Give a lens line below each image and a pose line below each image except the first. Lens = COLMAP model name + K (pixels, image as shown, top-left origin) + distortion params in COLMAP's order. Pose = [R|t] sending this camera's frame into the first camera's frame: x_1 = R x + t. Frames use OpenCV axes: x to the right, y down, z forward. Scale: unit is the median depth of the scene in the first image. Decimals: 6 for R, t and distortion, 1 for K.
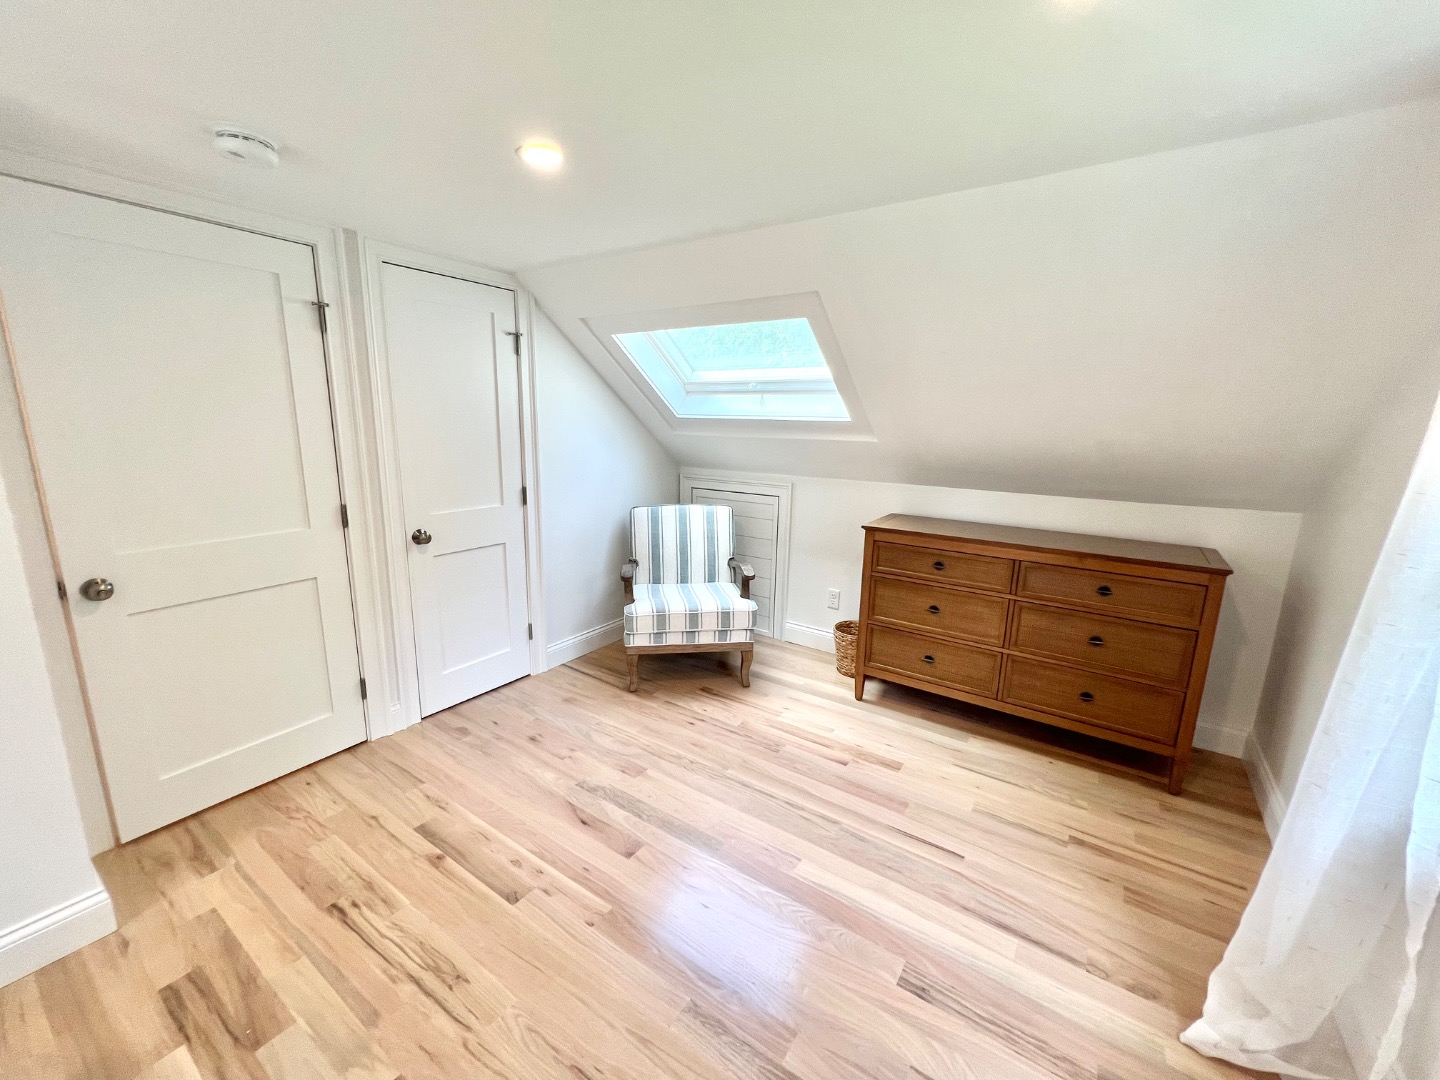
lens RADIAL K [[577.6, 0, 713.8], [0, 577.6, 536.8], [0, 0, 1]] dist [-0.001524, 0.000745]
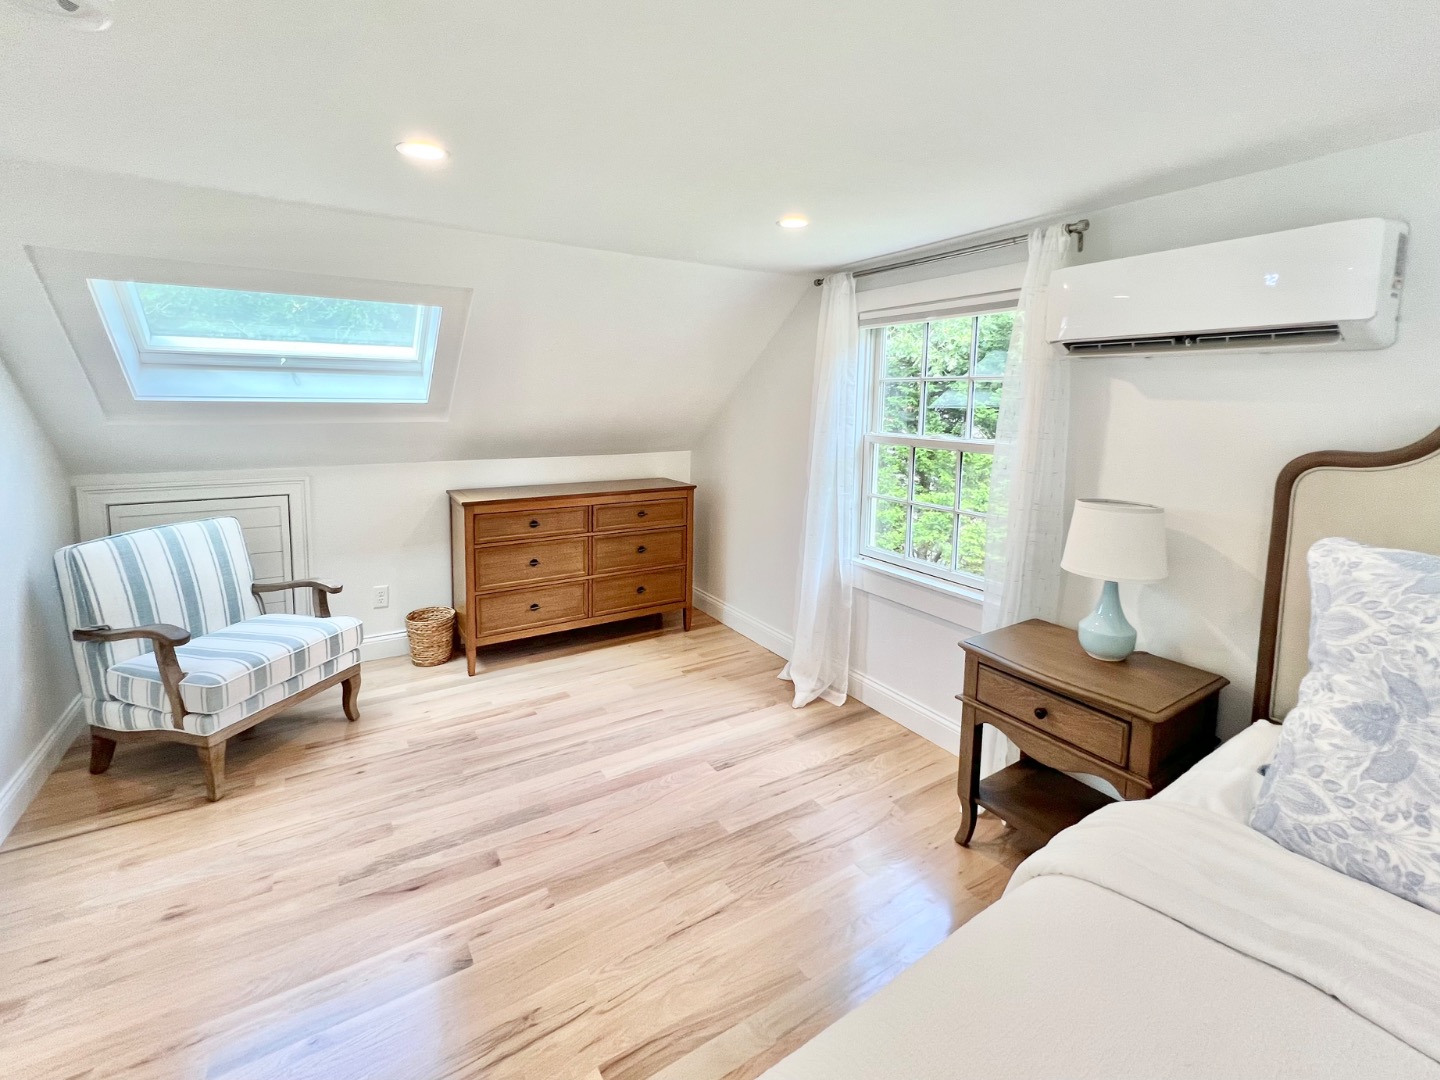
lens RADIAL K [[679.8, 0, 735.7], [0, 679.8, 465.6], [0, 0, 1]] dist [-0.001720, -0.000173]
pose [[0.361442, -0.108466, 0.926064, -0.764752], [0.177539, 0.983045, 0.045847, -0.059643], [-0.915336, 0.147841, 0.374571, 0.096150]]
